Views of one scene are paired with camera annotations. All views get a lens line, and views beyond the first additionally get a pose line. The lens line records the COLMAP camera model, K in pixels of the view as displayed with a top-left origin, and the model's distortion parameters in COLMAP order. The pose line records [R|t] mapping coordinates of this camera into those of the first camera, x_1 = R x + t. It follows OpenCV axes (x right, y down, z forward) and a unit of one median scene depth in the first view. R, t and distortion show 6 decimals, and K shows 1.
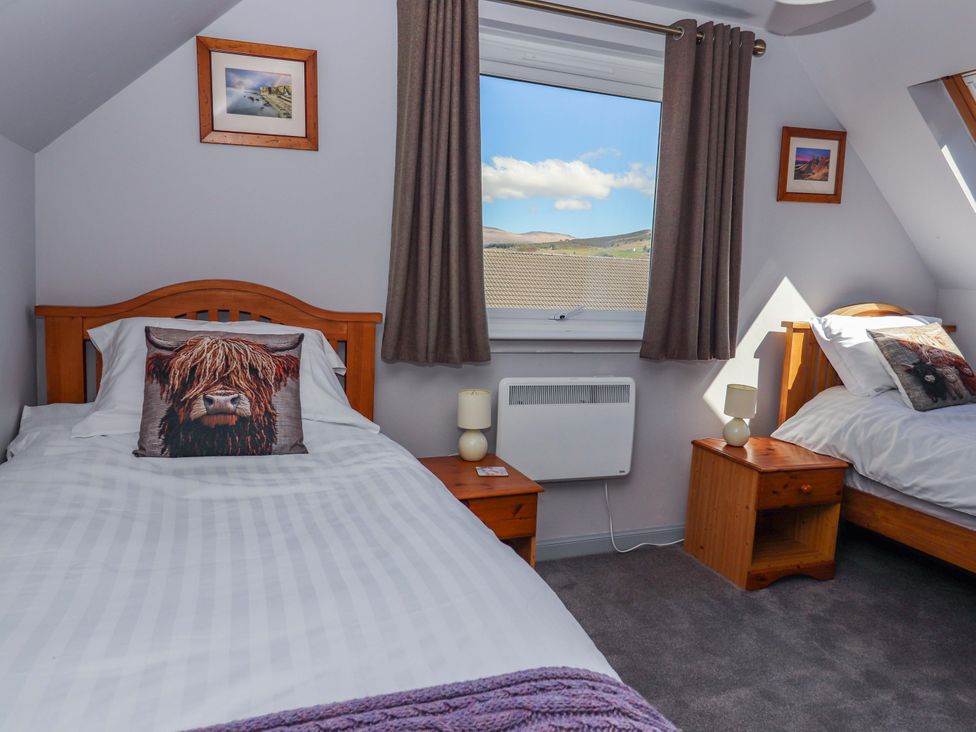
lens RADIAL K [[668.1, 0, 493.7], [0, 668.1, 349.6], [0, 0, 1]] dist [-0.003735, 0.002003]
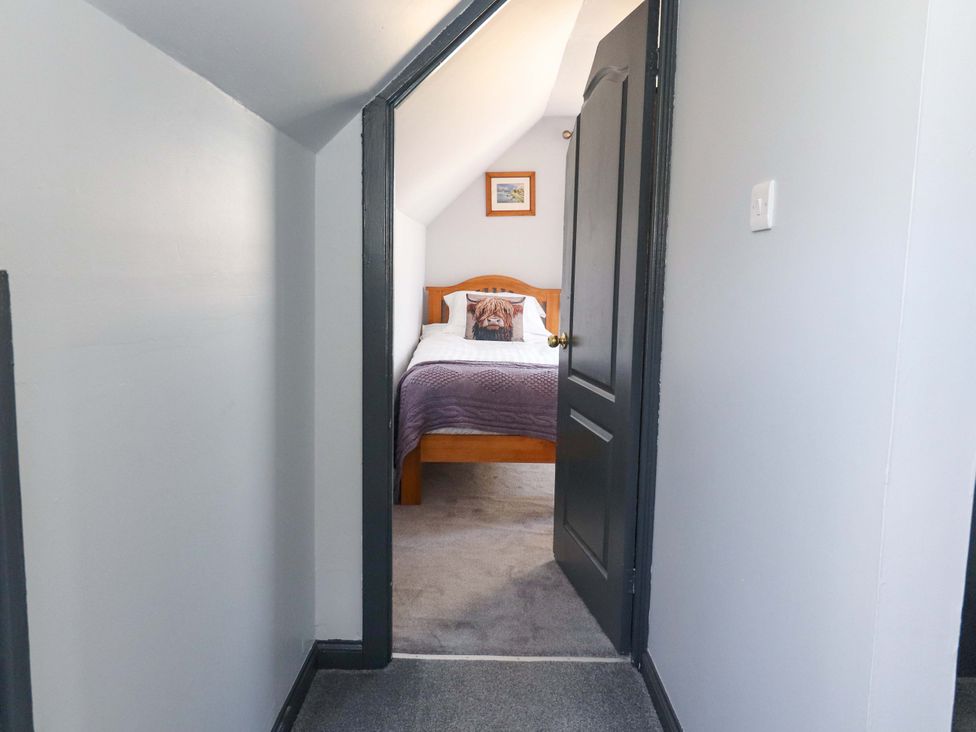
lens RADIAL K [[668.1, 0, 493.7], [0, 668.1, 349.6], [0, 0, 1]] dist [-0.003735, 0.002003]
pose [[0.927725, 0.018613, -0.372800, 0.544856], [-0.016295, 0.999823, 0.009368, 0.156787], [0.372909, -0.002616, 0.927864, -1.362885]]
